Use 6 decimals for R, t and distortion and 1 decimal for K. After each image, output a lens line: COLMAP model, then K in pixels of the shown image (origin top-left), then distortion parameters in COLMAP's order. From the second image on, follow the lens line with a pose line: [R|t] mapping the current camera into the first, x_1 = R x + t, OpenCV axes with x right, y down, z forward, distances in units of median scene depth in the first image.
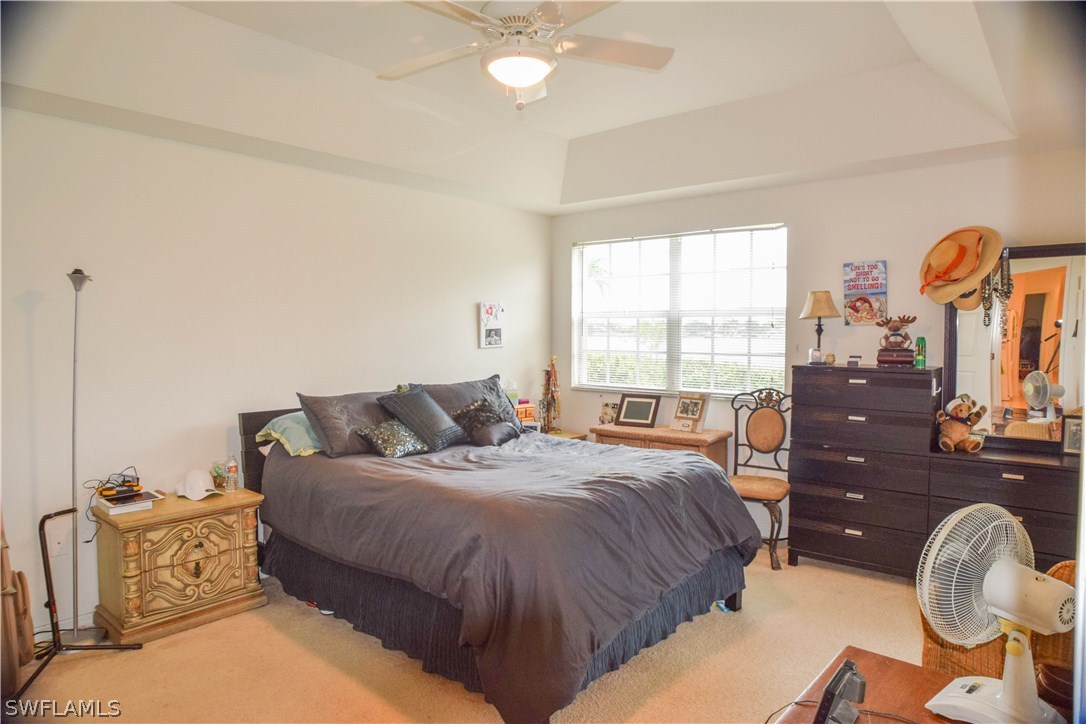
lens RADIAL K [[672.3, 0, 541.6], [0, 672.3, 364.5], [0, 0, 1]] dist [-0.059967, 0.023589]
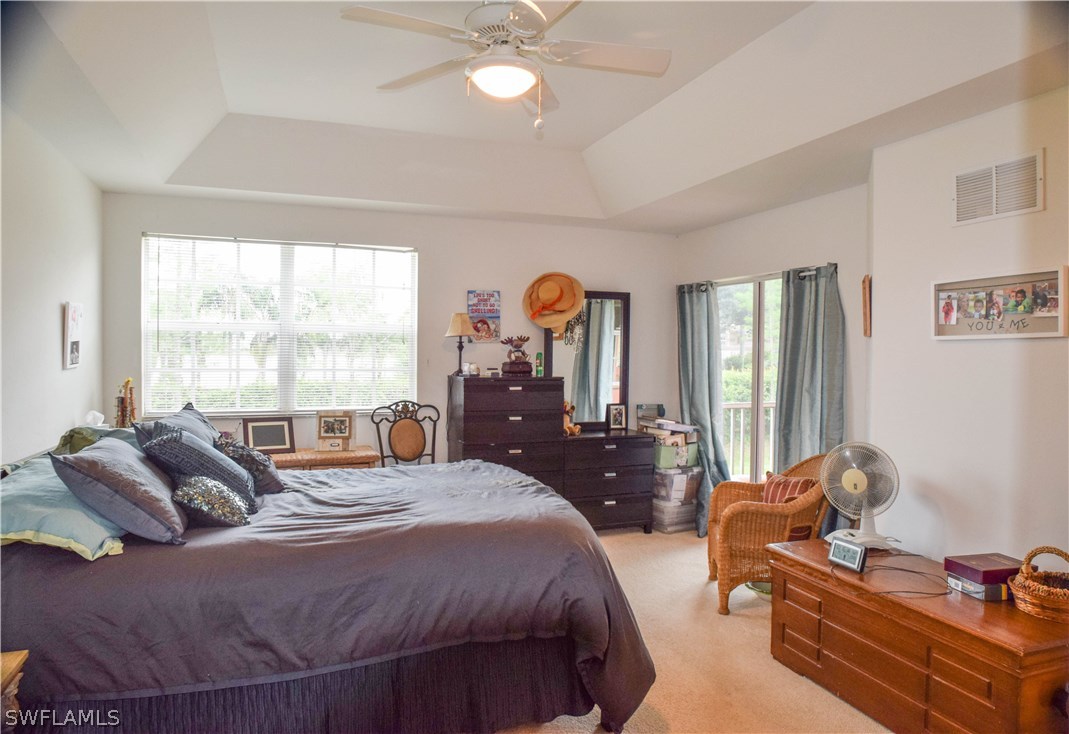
lens RADIAL K [[690.5, 0, 535.3], [0, 690.5, 371.4], [0, 0, 1]] dist [-0.013498, -0.001794]
pose [[0.501305, -0.026585, 0.864862, -0.513946], [0.033086, 0.999386, 0.011543, -0.017043], [-0.864638, 0.022828, 0.501877, 0.263431]]
